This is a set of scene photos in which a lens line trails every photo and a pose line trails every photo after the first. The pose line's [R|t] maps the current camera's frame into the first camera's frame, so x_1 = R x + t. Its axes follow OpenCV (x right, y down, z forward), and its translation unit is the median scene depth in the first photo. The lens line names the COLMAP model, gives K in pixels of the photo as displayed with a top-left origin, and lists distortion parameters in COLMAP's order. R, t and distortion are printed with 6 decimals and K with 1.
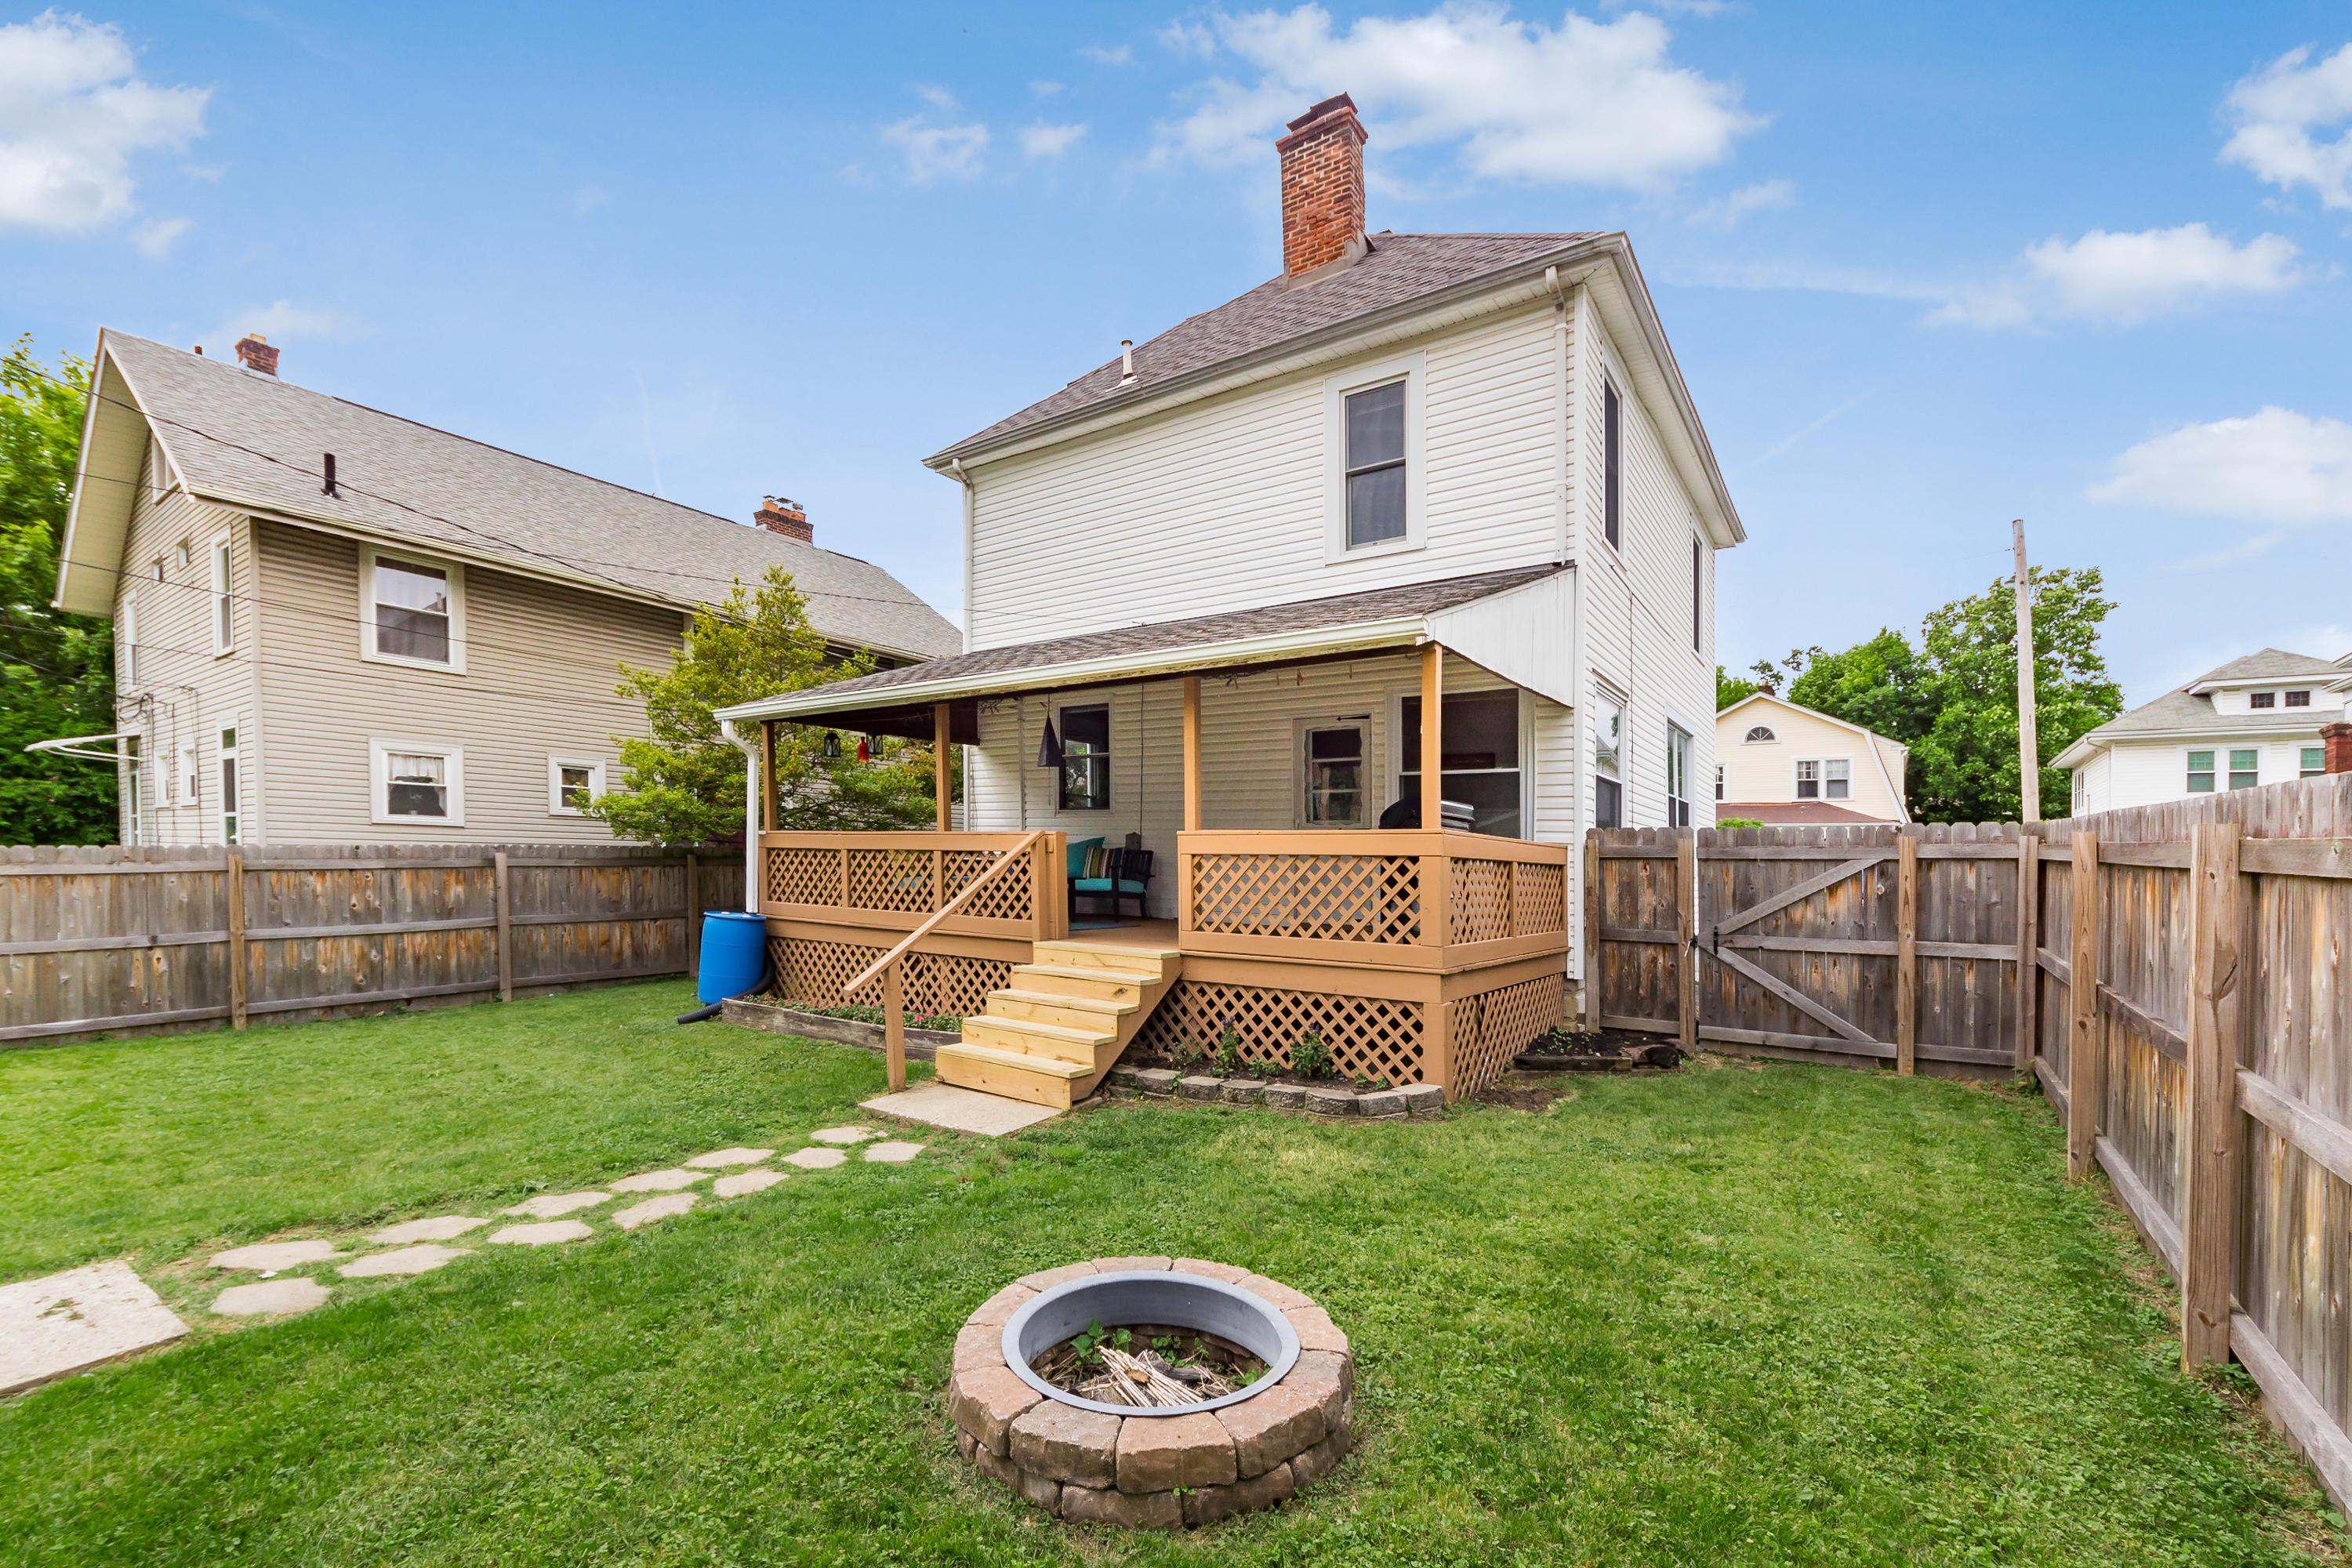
lens RADIAL K [[981.2, 0, 1153.6], [0, 981.2, 872.2], [0, 0, 1]] dist [0.001942, 0.000415]
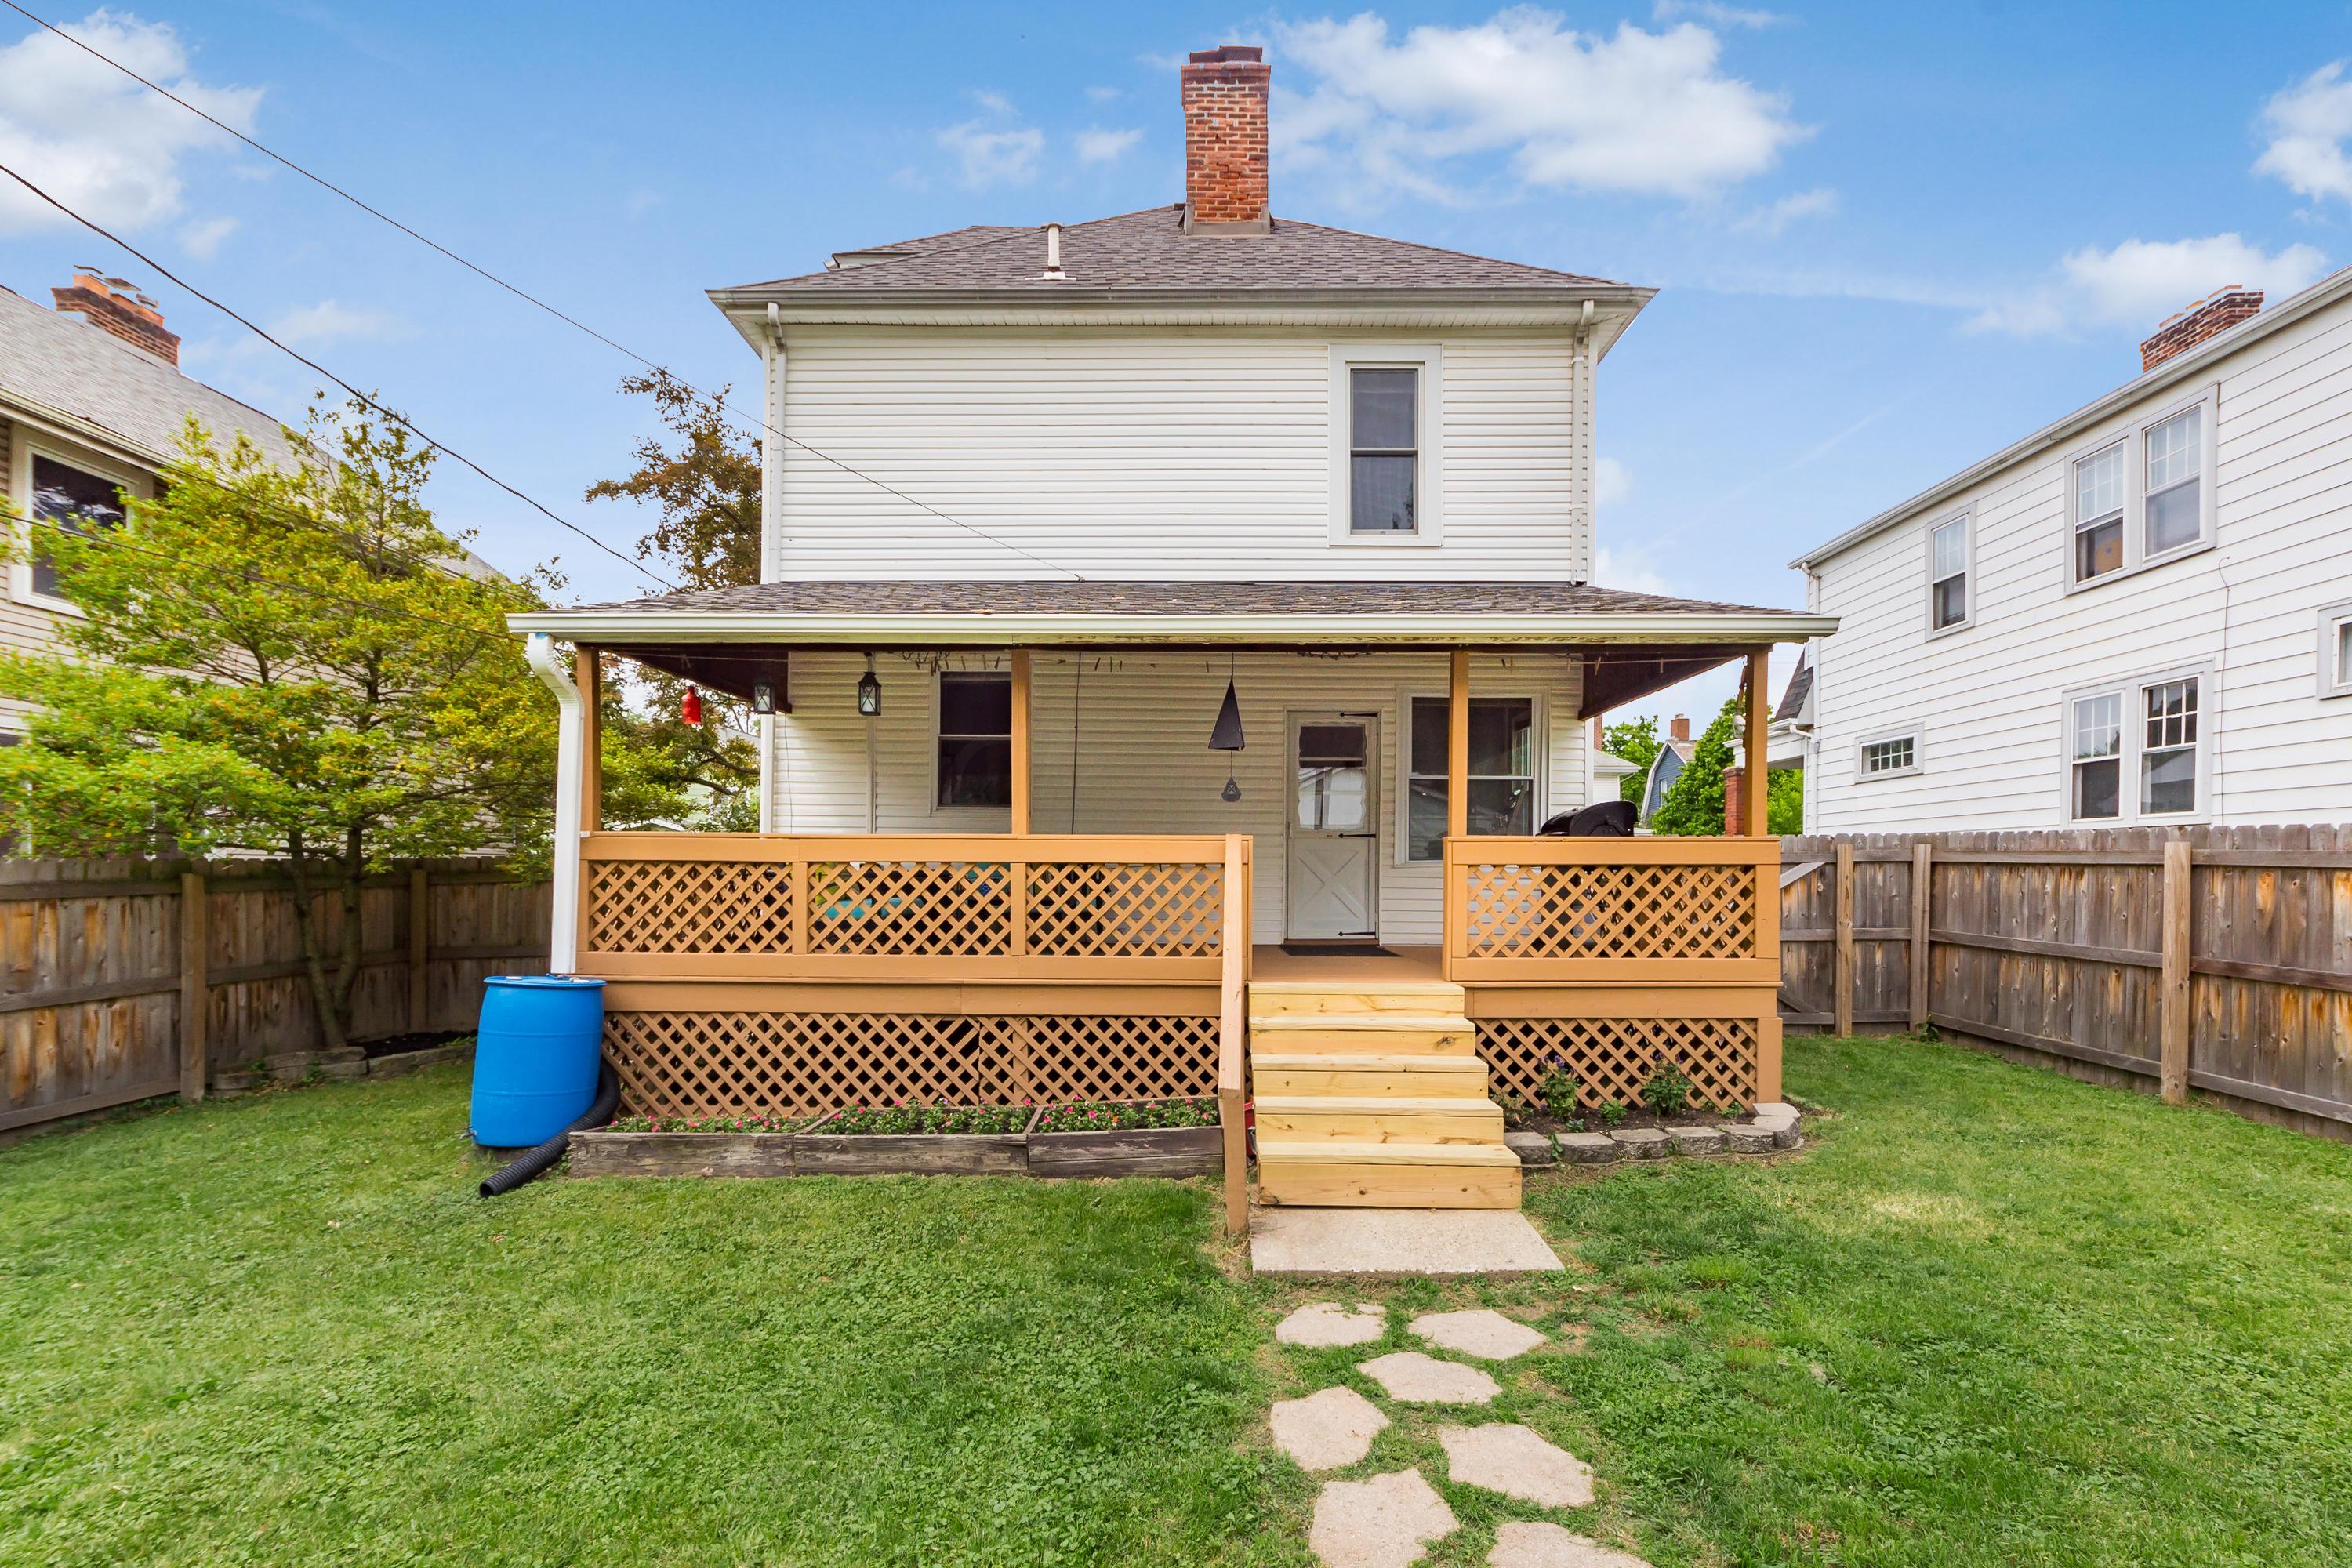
lens RADIAL K [[981.2, 0, 1185.2], [0, 981.2, 858.8], [0, 0, 1]] dist [0.001942, 0.000415]
pose [[0.819991, -0.007767, 0.572323, -0.459508], [0.018334, 0.999751, -0.012700, -0.012756], [-0.572082, 0.020907, 0.819930, 0.332964]]
